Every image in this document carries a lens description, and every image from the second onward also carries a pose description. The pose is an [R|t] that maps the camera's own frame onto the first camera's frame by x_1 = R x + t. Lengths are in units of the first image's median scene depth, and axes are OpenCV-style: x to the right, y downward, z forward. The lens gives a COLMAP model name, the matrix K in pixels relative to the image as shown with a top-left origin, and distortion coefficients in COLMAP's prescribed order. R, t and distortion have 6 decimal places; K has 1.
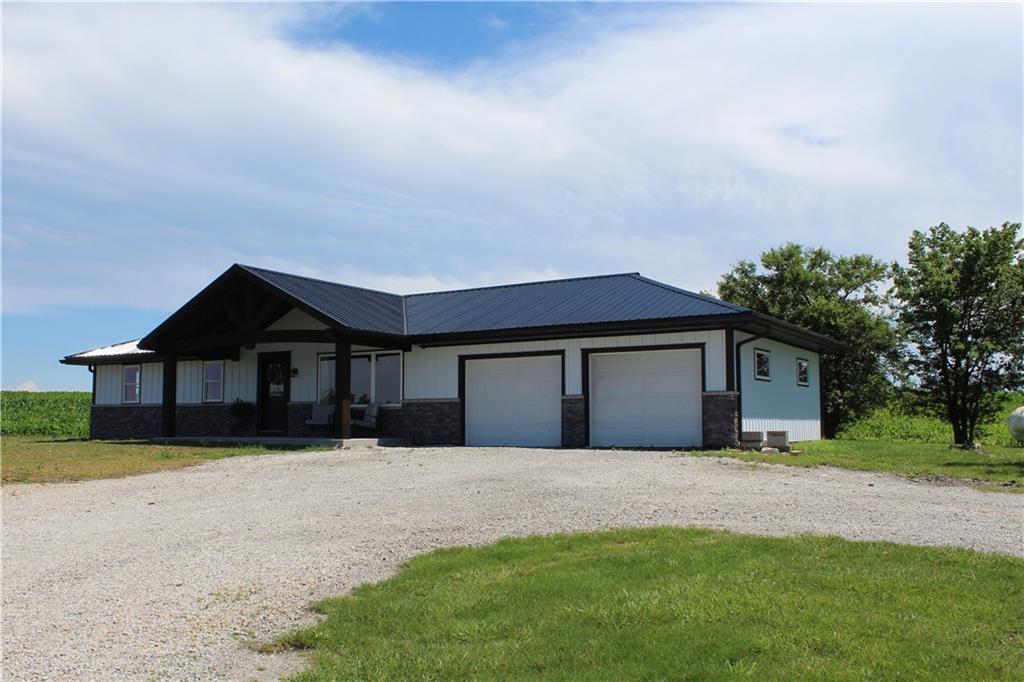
lens RADIAL K [[951.1, 0, 512.0], [0, 951.1, 341.0], [0, 0, 1]] dist [-0.098762, 0.004599]
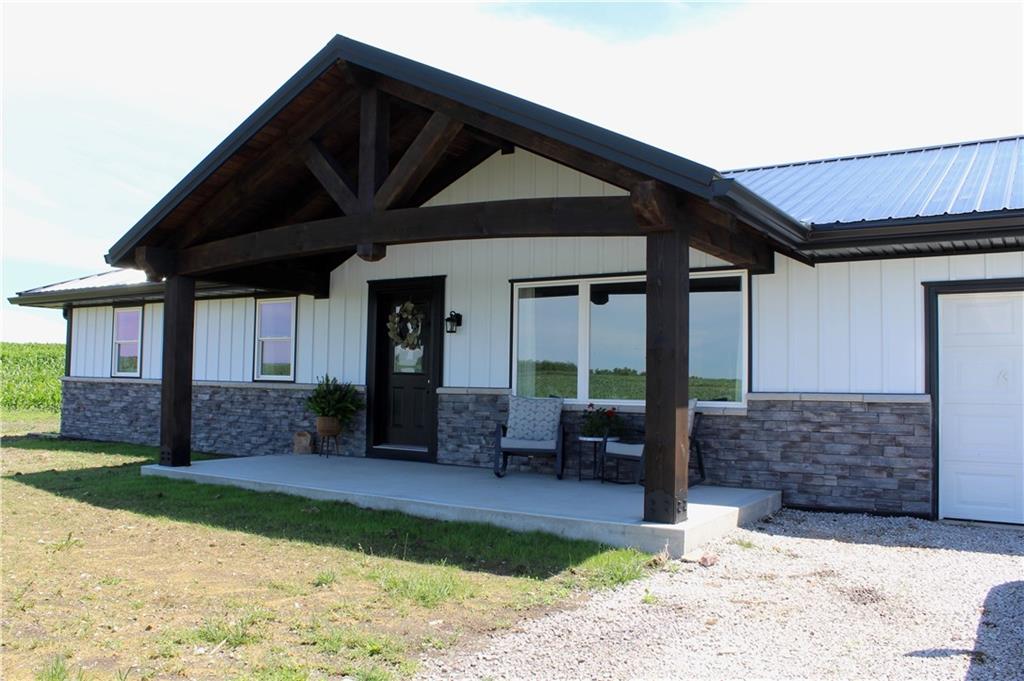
lens RADIAL K [[863.8, 0, 512.0], [0, 863.8, 340.5], [0, 0, 1]] dist [-0.171909, 0.169974]
pose [[0.999421, 0.015689, -0.030190, -0.204177], [-0.014369, 0.998952, 0.043446, 0.025421], [0.030840, -0.042987, 0.998600, 0.633370]]
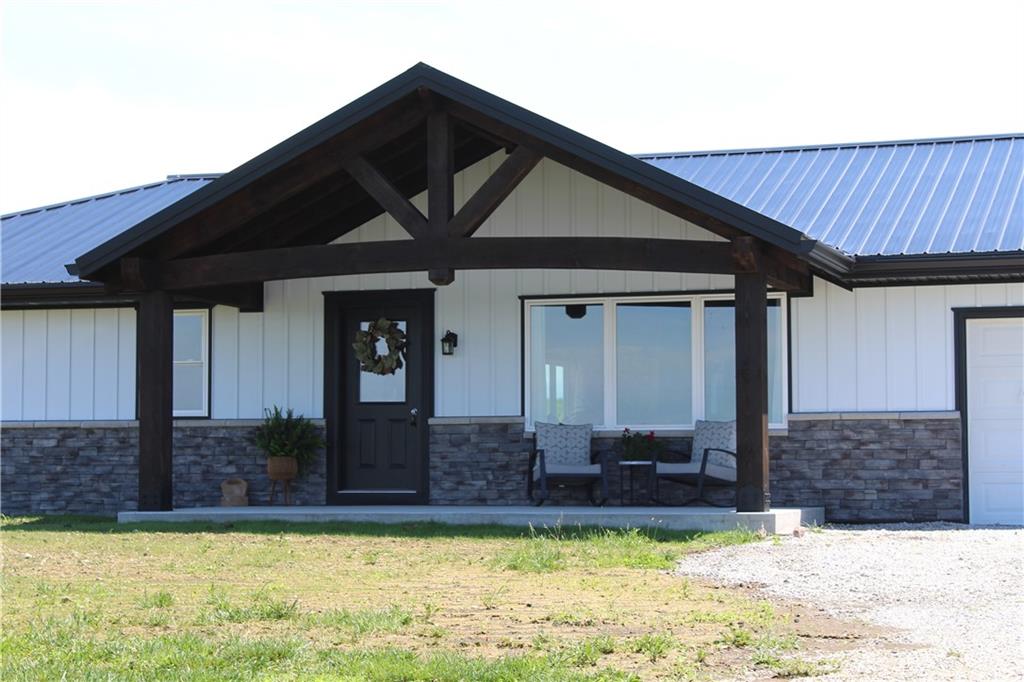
lens RADIAL K [[2271.1, 0, 512.0], [0, 2271.1, 341.0], [0, 0, 1]] dist [0.066564, -0.027220]
pose [[0.971584, 0.012692, 0.236355, -0.461929], [-0.020376, 0.999339, 0.030097, 0.003517], [-0.235817, -0.034058, 0.971201, 0.074912]]
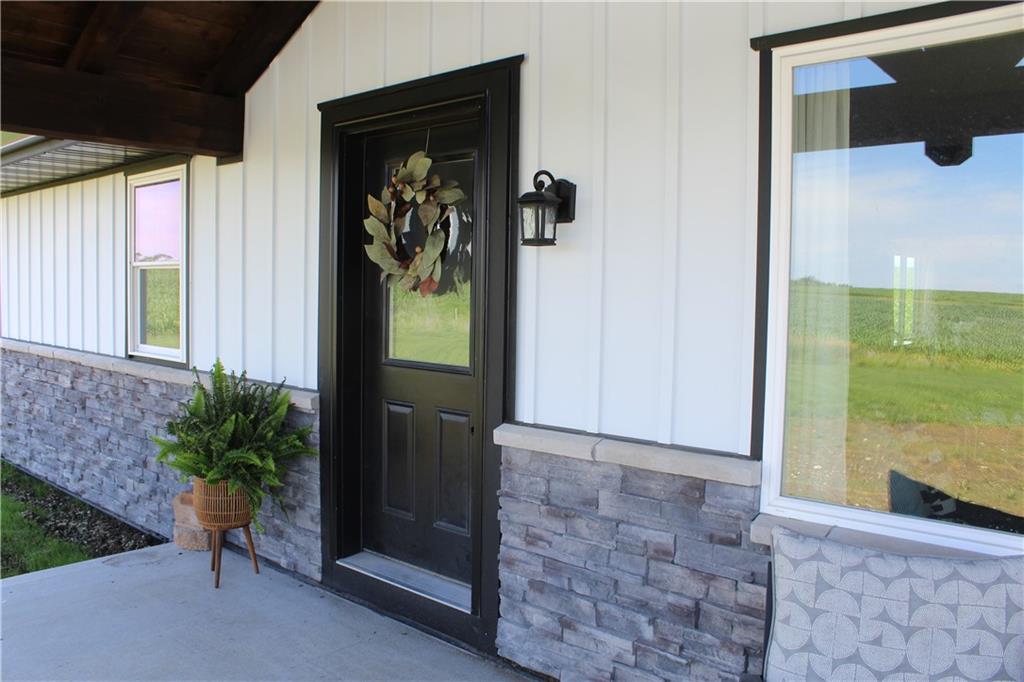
lens RADIAL K [[851.5, 0, 512.0], [0, 851.5, 341.0], [0, 0, 1]] dist [-0.168598, 0.158070]
pose [[0.981112, 0.027791, -0.191435, -0.227970], [0.001543, 0.988471, 0.151405, 0.036014], [0.193436, -0.148841, 0.969757, 0.948077]]
